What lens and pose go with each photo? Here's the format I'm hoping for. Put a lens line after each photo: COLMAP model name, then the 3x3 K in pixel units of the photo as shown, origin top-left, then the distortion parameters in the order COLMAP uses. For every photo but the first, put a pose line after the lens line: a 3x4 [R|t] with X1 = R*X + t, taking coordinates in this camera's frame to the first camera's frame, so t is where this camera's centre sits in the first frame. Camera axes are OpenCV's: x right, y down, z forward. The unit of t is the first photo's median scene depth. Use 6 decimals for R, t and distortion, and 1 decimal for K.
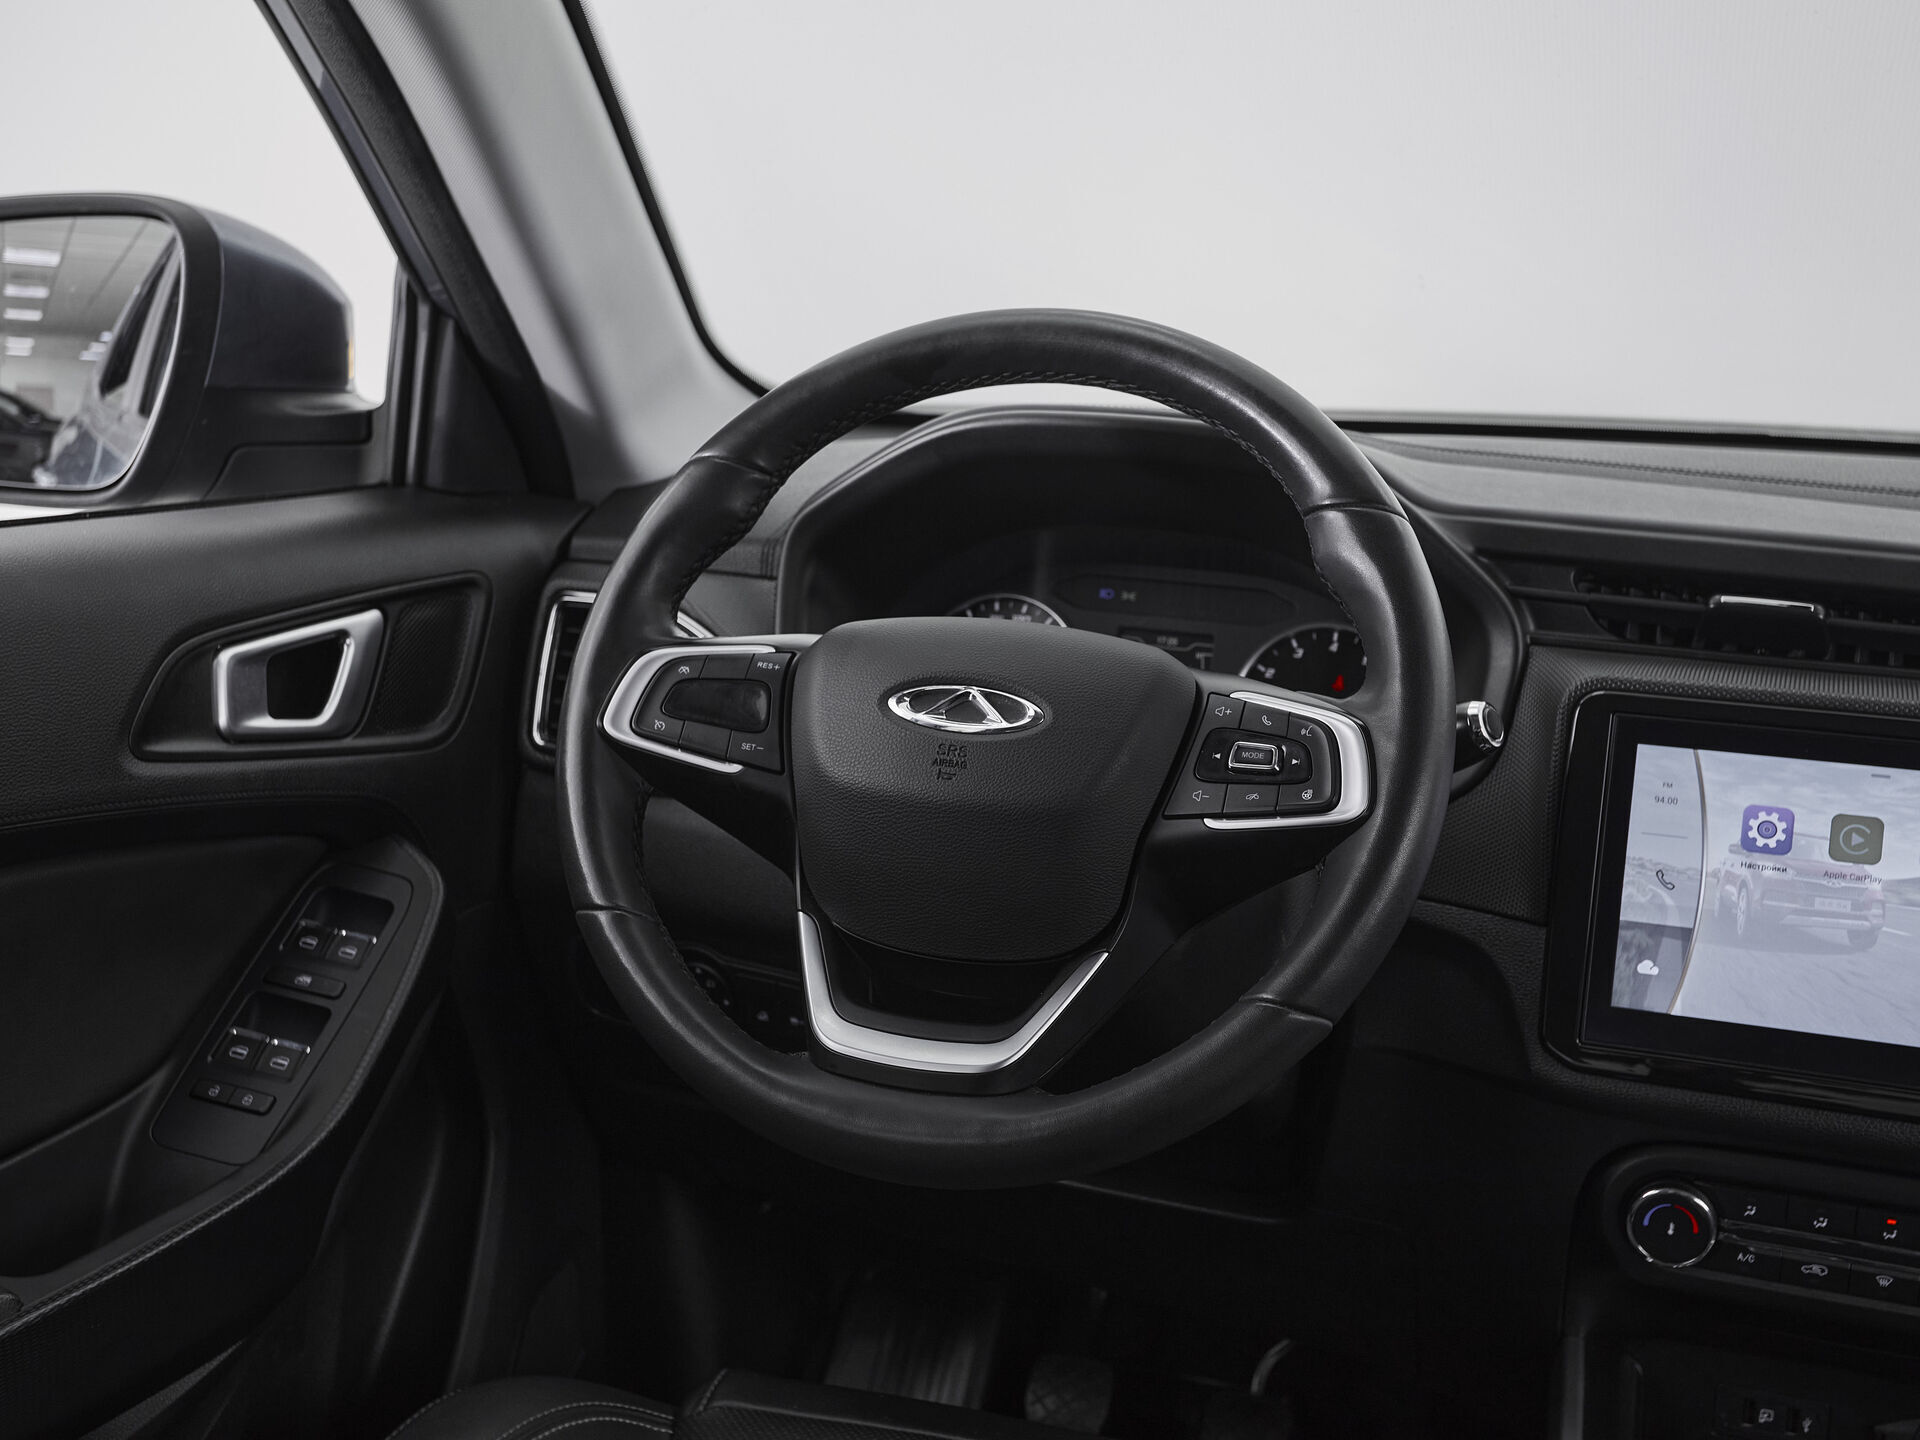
lens RADIAL K [[2322.6, 0, 948.3], [0, 2322.6, 718.7], [0, 0, 1]] dist [0.026038, 0.000000]
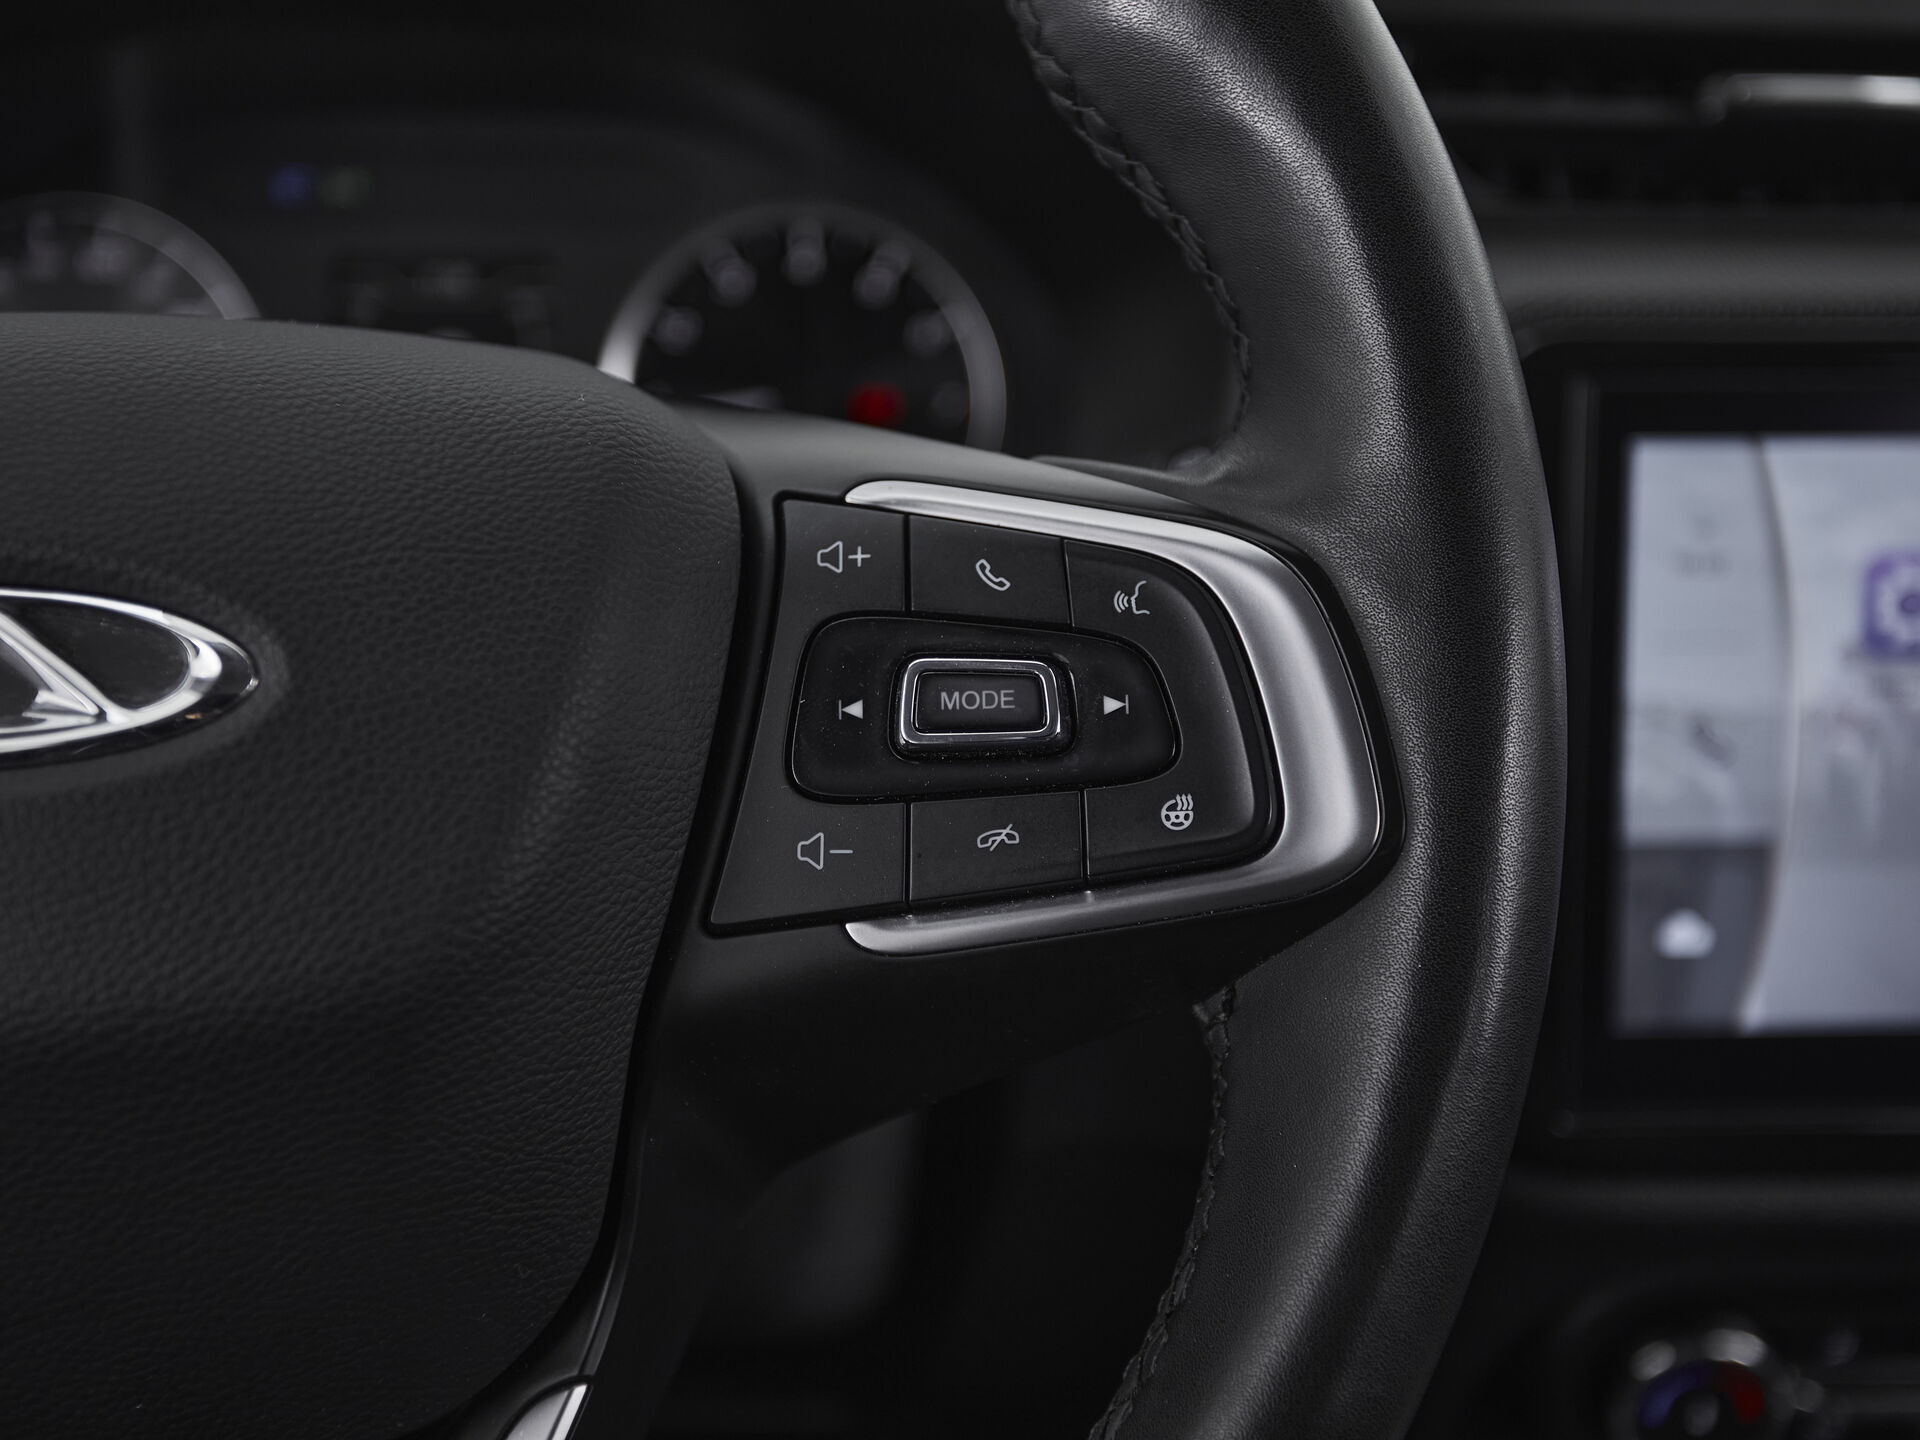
lens RADIAL K [[2322.6, 0, 955.9], [0, 2322.6, 714.0], [0, 0, 1]] dist [0.026038, 0.000000]
pose [[0.926600, -0.160154, 0.340241, 0.020711], [0.094482, 0.974903, 0.201585, -0.040306], [-0.363987, -0.154642, 0.918477, 0.642712]]
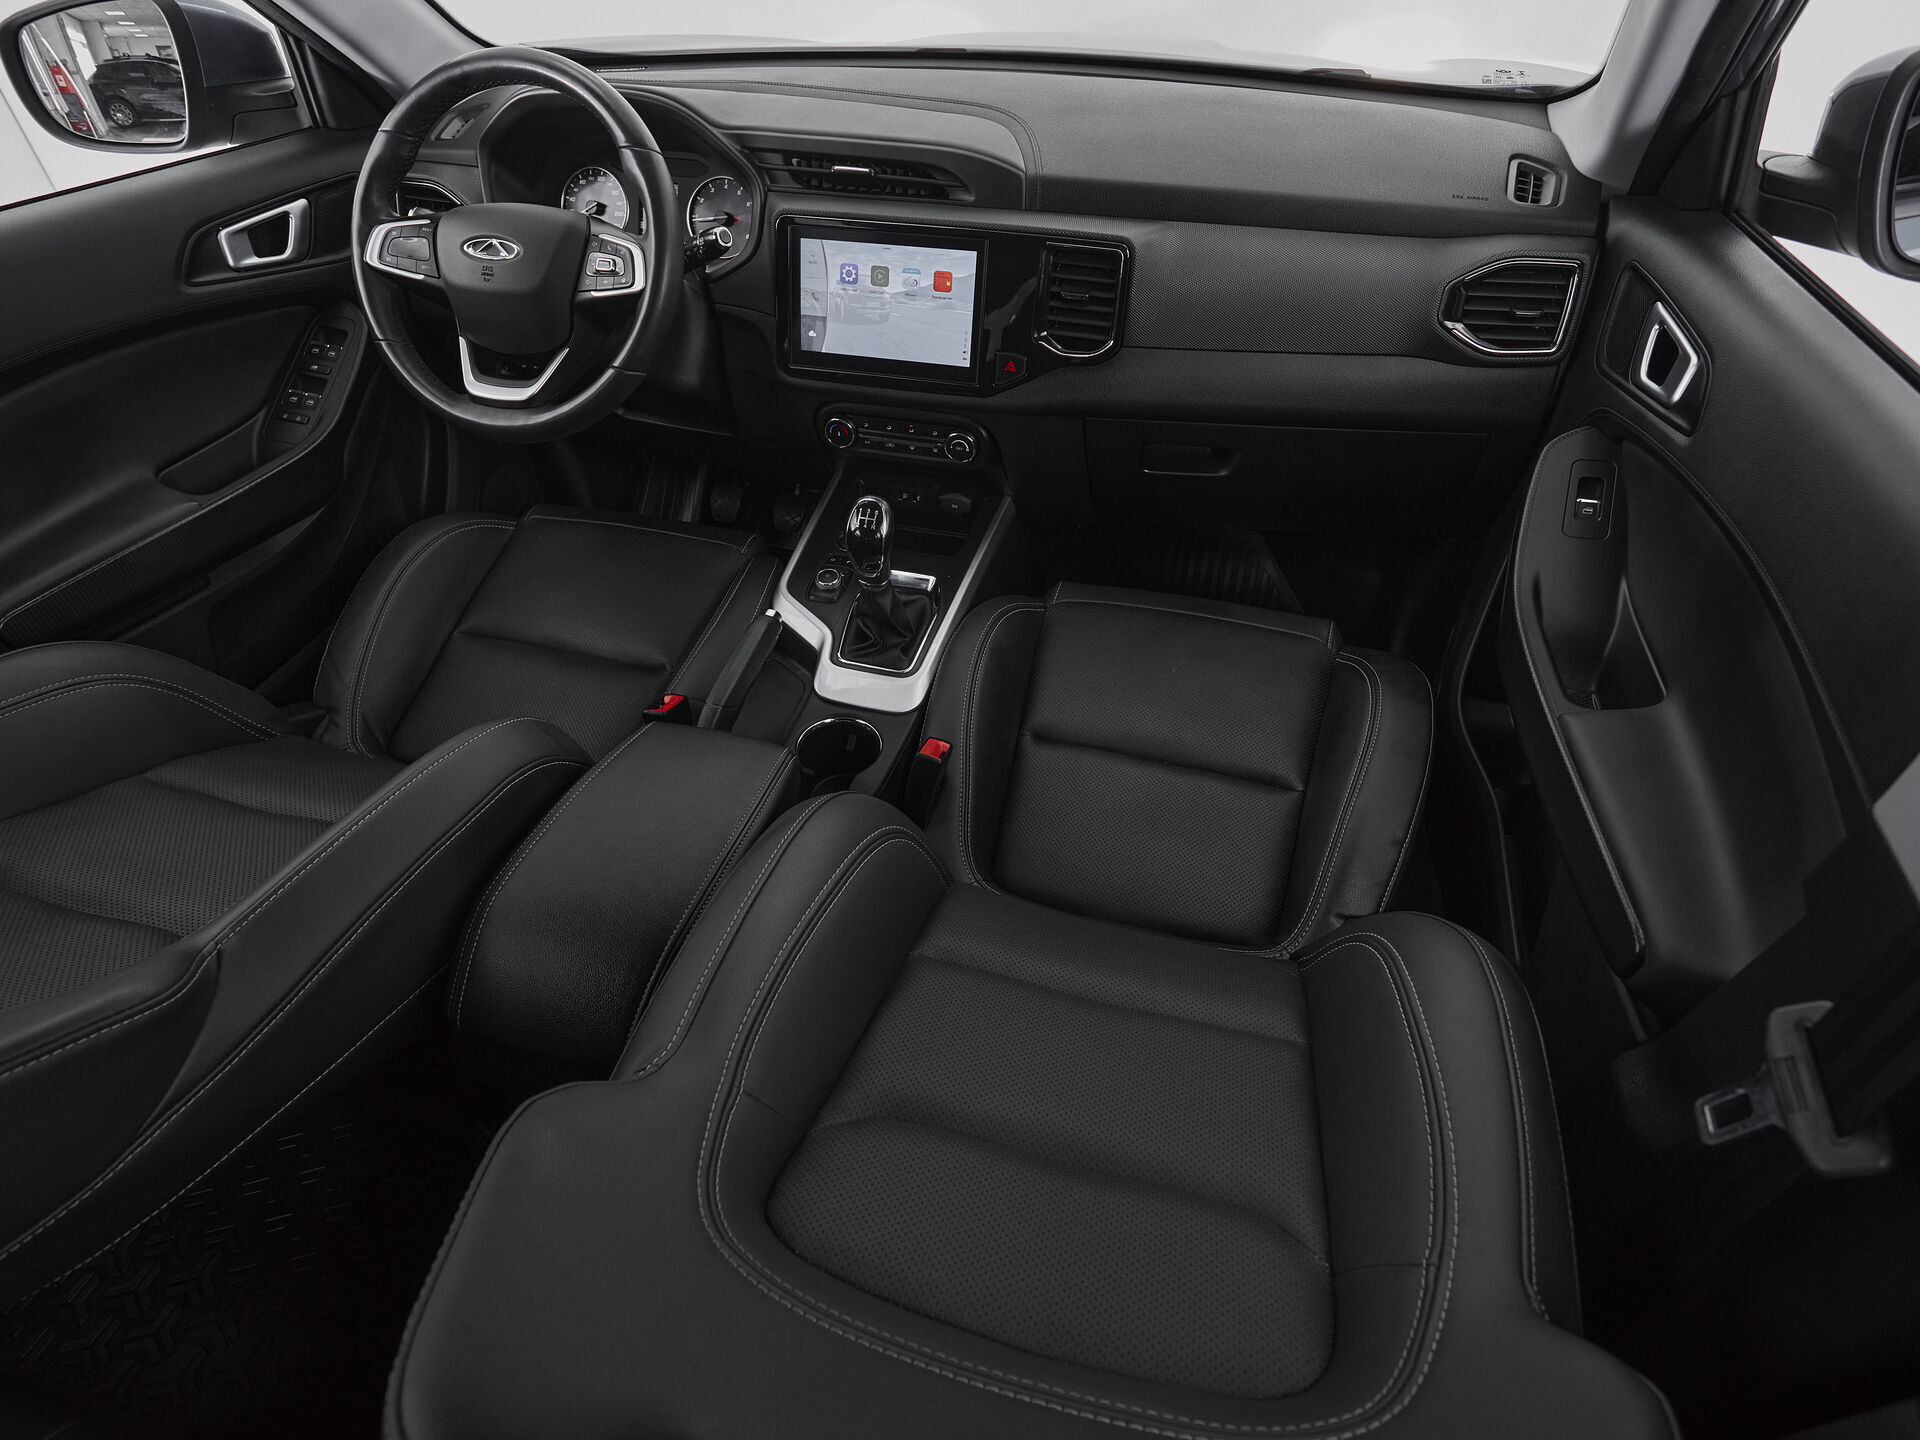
lens RADIAL K [[1043.8, 0, 954.1], [0, 1043.8, 712.9], [0, 0, 1]] dist [0.002176, -0.005375]
pose [[0.997742, -0.066911, 0.005745, 0.423140], [0.055771, 0.873203, 0.484155, -0.077242], [-0.037412, -0.482742, 0.874963, -0.219563]]
